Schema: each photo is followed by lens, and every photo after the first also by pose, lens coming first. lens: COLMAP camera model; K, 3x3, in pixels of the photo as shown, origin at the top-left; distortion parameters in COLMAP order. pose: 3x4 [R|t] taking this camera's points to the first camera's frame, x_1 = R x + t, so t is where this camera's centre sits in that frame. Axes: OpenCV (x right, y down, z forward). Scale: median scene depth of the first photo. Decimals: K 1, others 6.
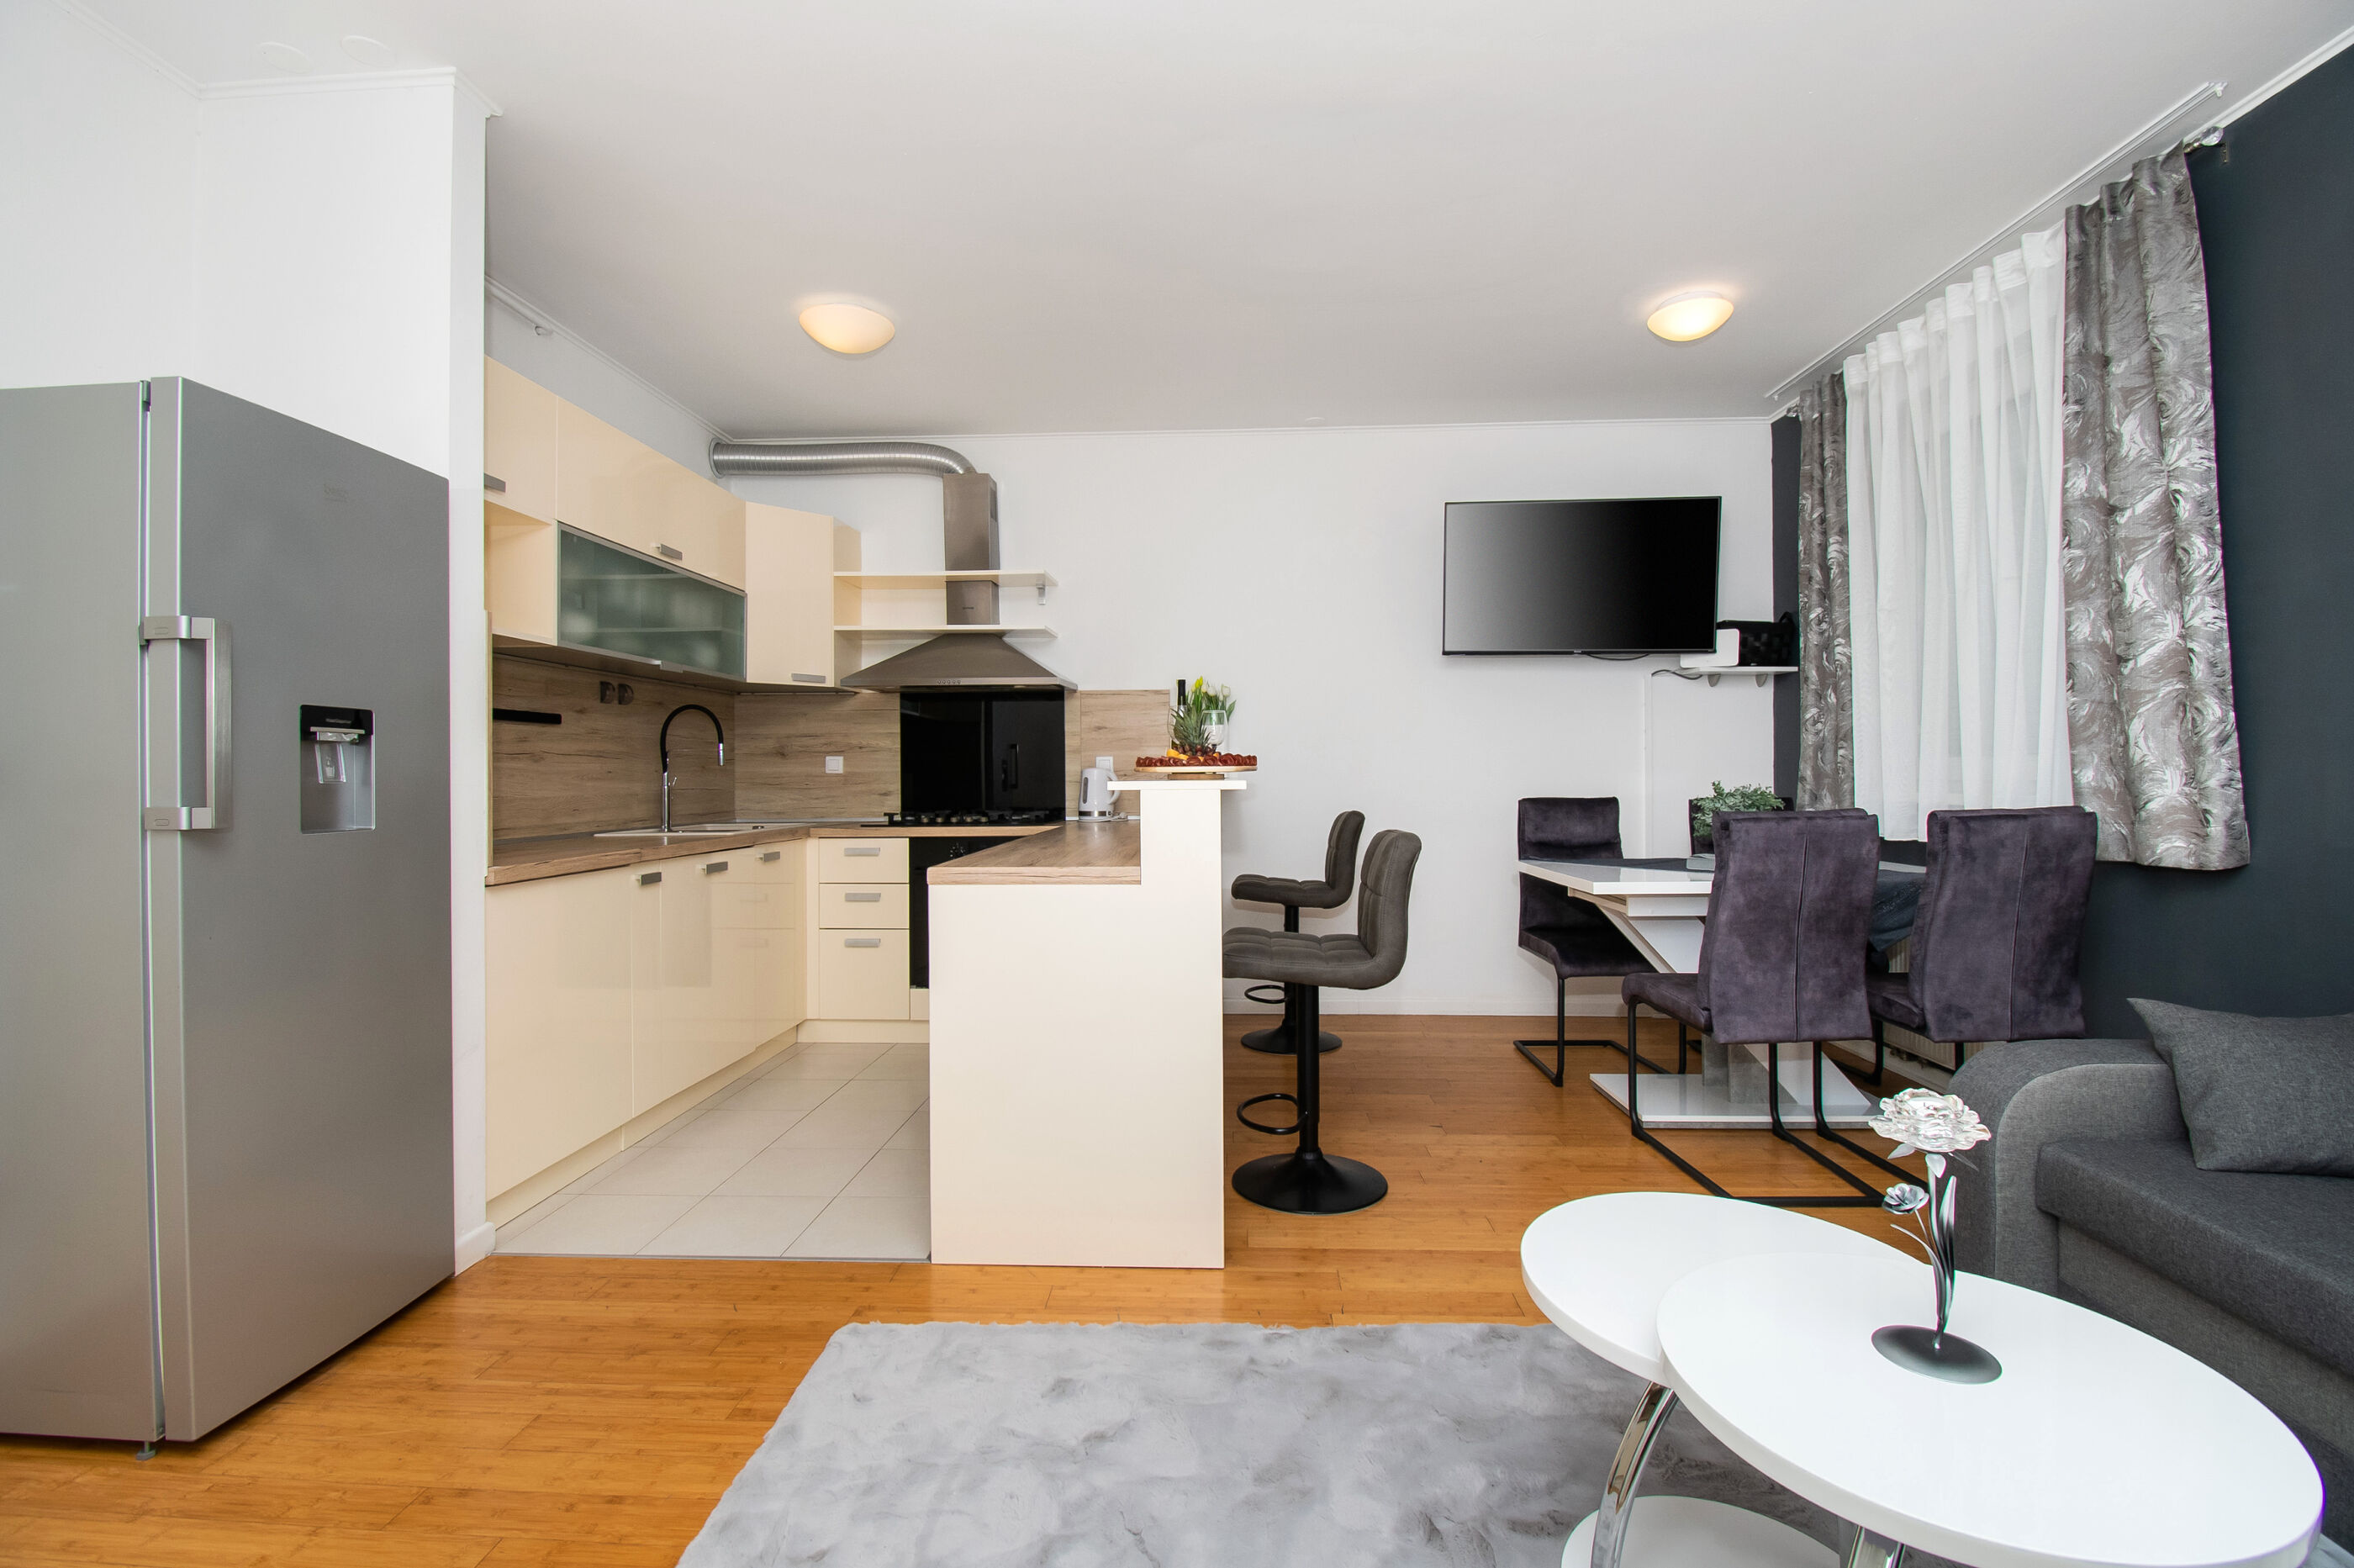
lens RADIAL K [[1046.7, 0, 1179.3], [0, 1046.7, 764.0], [0, 0, 1]] dist [0.004231, -0.015211]
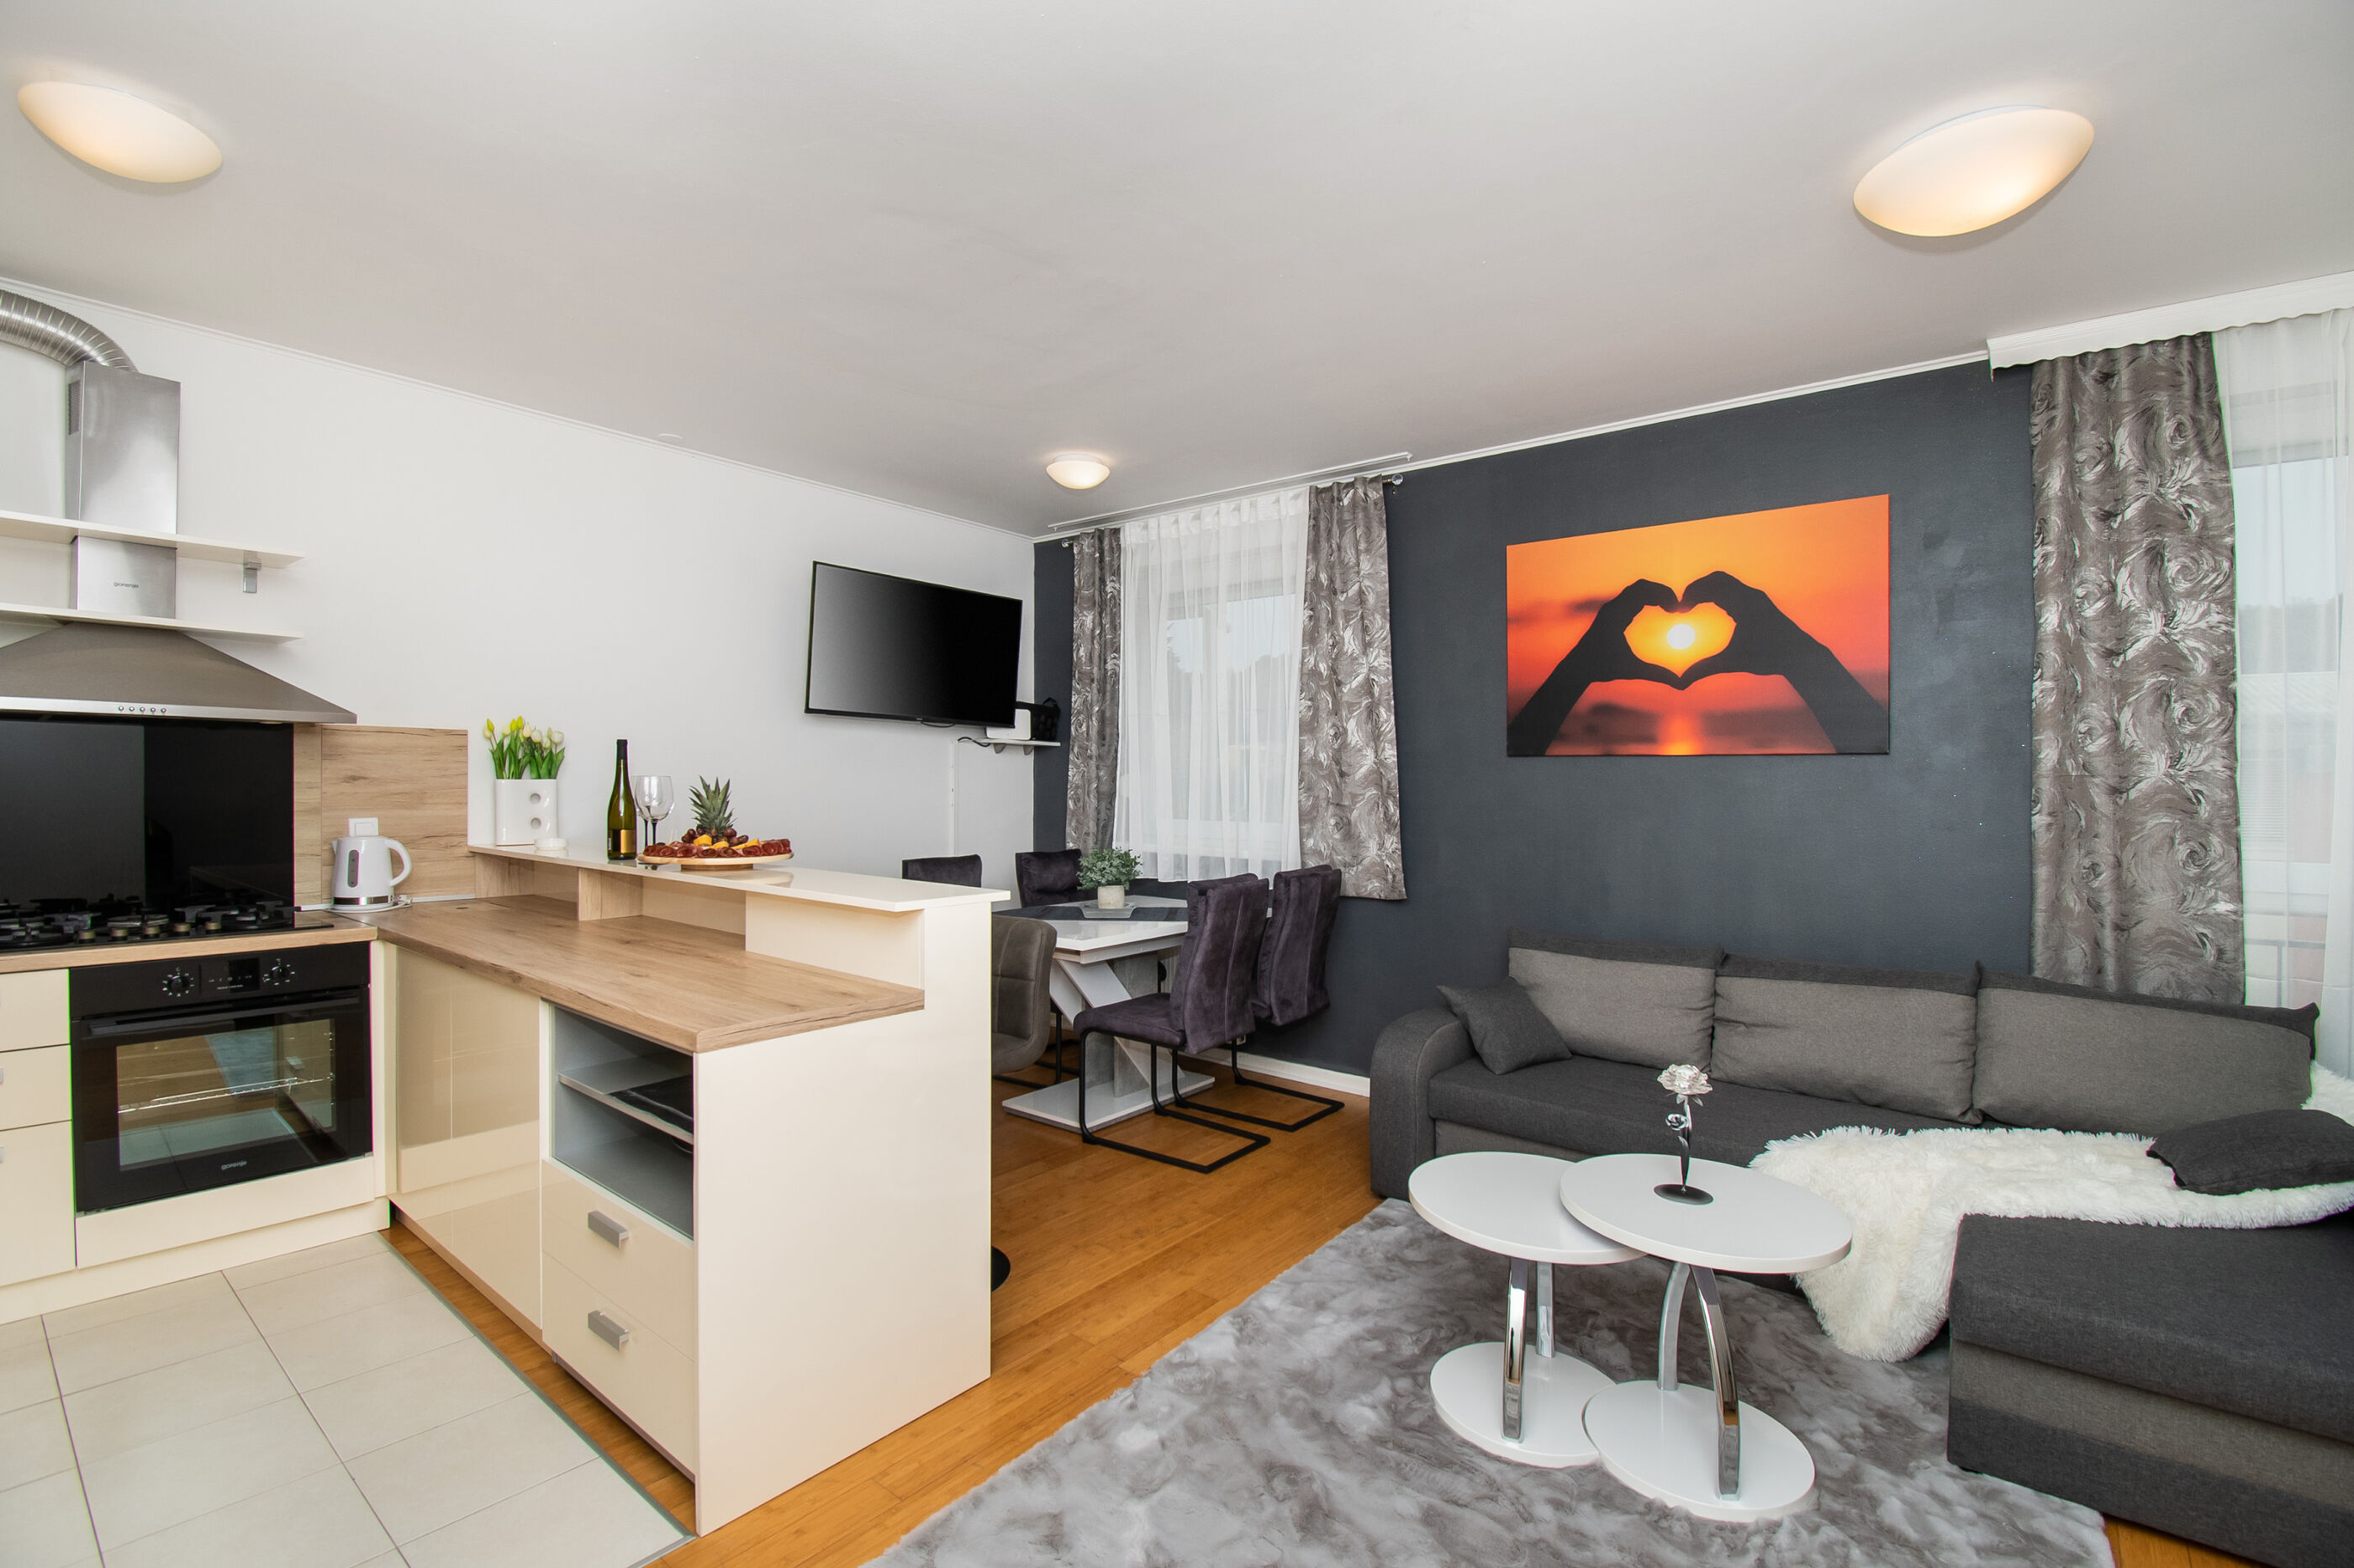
lens RADIAL K [[1049.7, 0, 1150.0], [0, 1049.7, 771.6], [0, 0, 1]] dist [0.007490, -0.016322]
pose [[0.592072, 0.017482, 0.805696, -0.440247], [-0.022770, 0.999728, -0.004960, -0.063704], [-0.805564, -0.015409, 0.592309, 0.180730]]
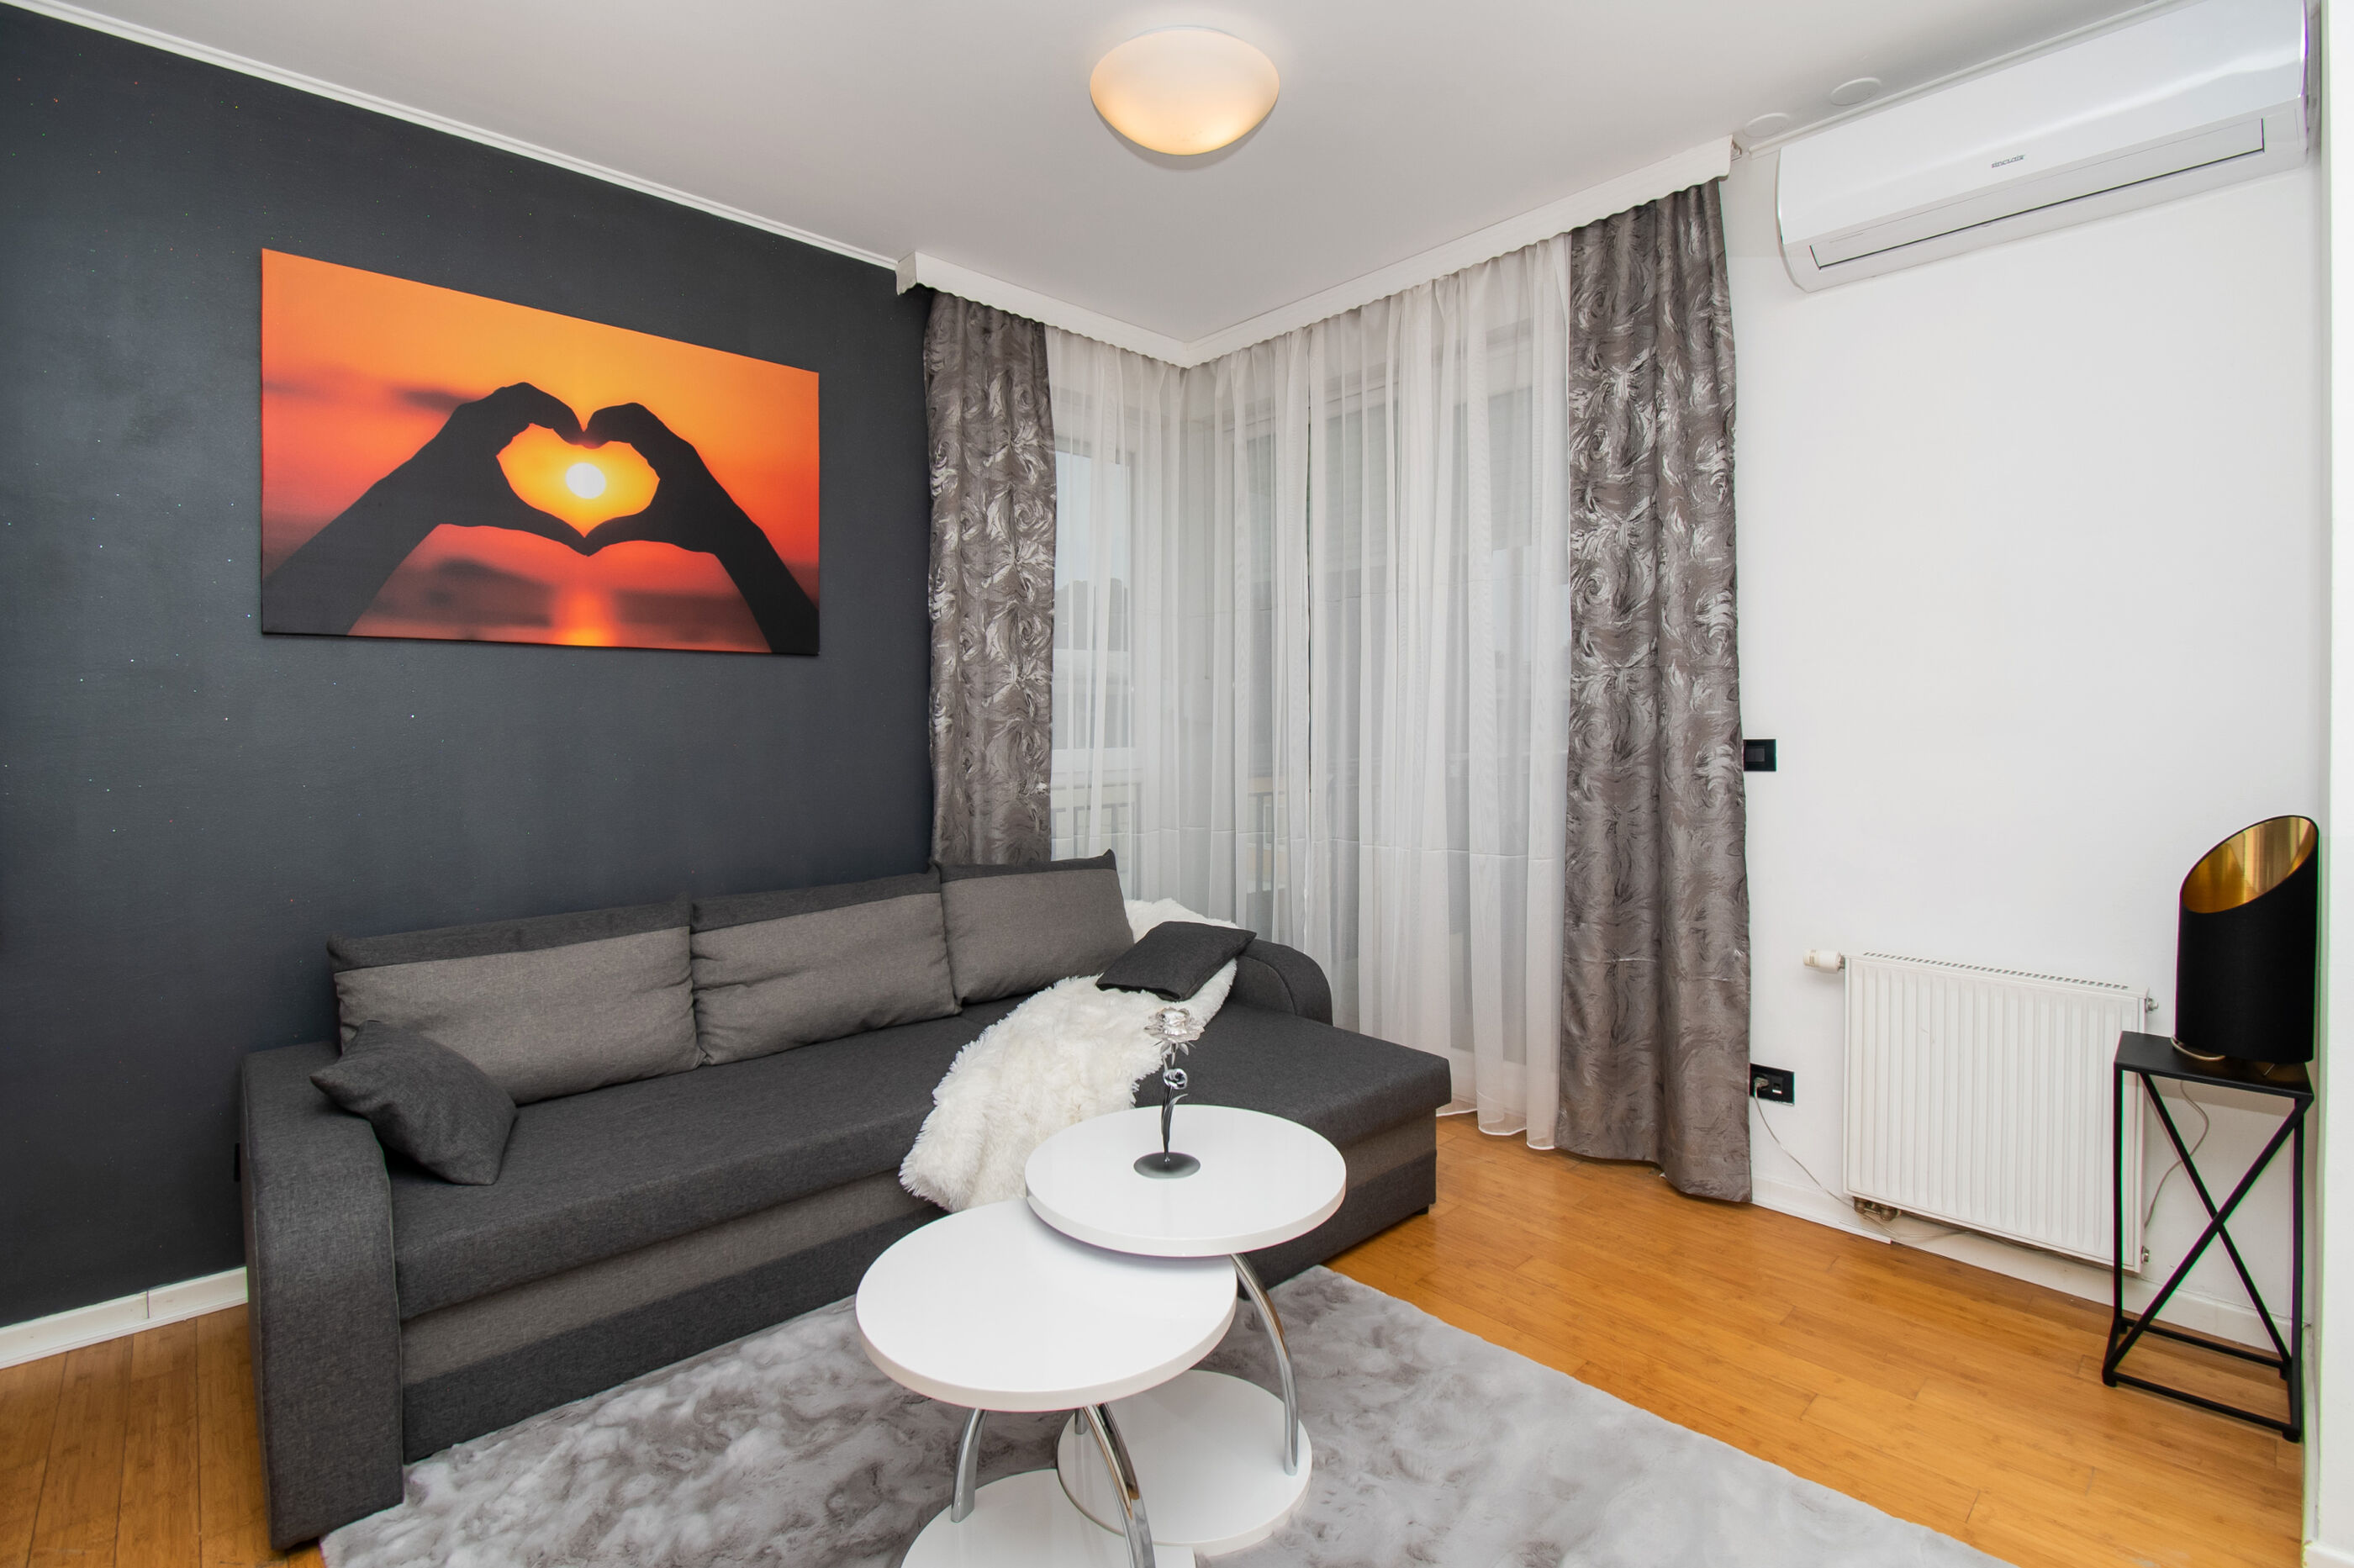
lens RADIAL K [[1062.2, 0, 1203.2], [0, 1062.2, 745.0], [0, 0, 1]] dist [0.003220, 0.000015]
pose [[-0.735600, -0.002337, 0.677412, -0.146057], [0.002984, 0.999973, 0.006691, -0.032064], [-0.677410, 0.006943, -0.735573, 0.609922]]
